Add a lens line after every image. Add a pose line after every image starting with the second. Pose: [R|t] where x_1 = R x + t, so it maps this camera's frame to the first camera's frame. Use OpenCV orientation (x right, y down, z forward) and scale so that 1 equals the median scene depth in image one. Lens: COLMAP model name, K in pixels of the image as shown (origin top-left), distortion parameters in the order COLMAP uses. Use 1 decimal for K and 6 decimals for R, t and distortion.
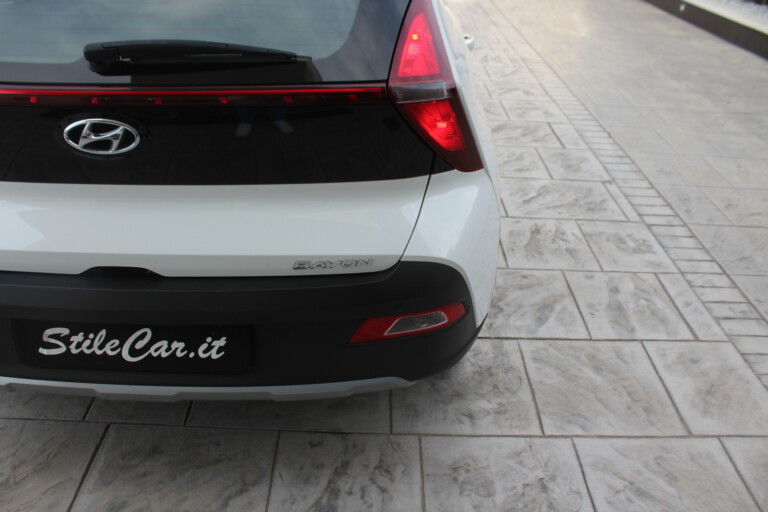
lens RADIAL K [[637.0, 0, 384.0], [0, 637.0, 256.0], [0, 0, 1]] dist [-0.162764, 0.140992]
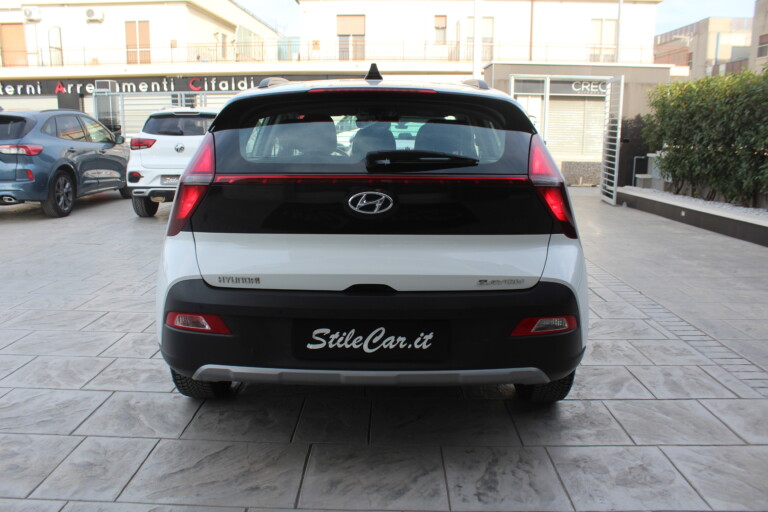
lens RADIAL K [[650.9, 0, 384.0], [0, 650.9, 256.0], [0, 0, 1]] dist [-0.167336, 0.162805]
pose [[0.999464, -0.028016, -0.016957, -0.253982], [0.019909, 0.930940, -0.364628, 0.400427], [0.026002, 0.364095, 0.930999, -0.426294]]
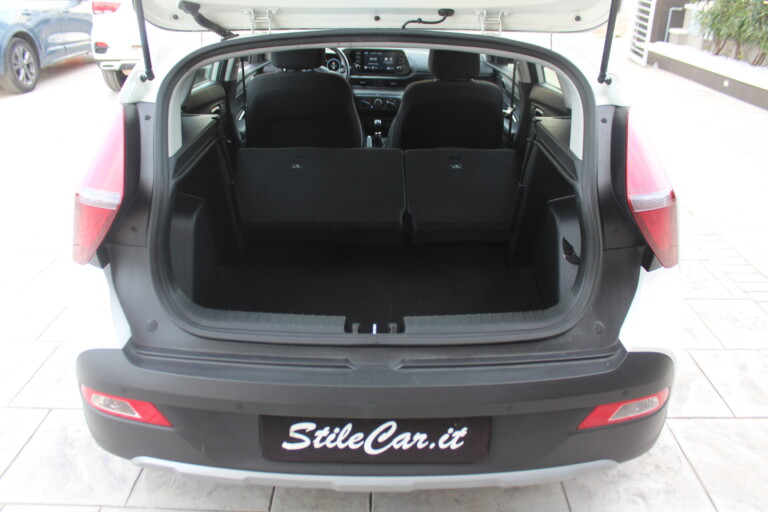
lens RADIAL K [[644.4, 0, 384.0], [0, 644.4, 256.0], [0, 0, 1]] dist [-0.158221, 0.144086]
pose [[0.999306, -0.022359, -0.029796, -0.263127], [0.018693, 0.992825, -0.118109, -0.026219], [0.032223, 0.117470, 0.992554, -0.078656]]
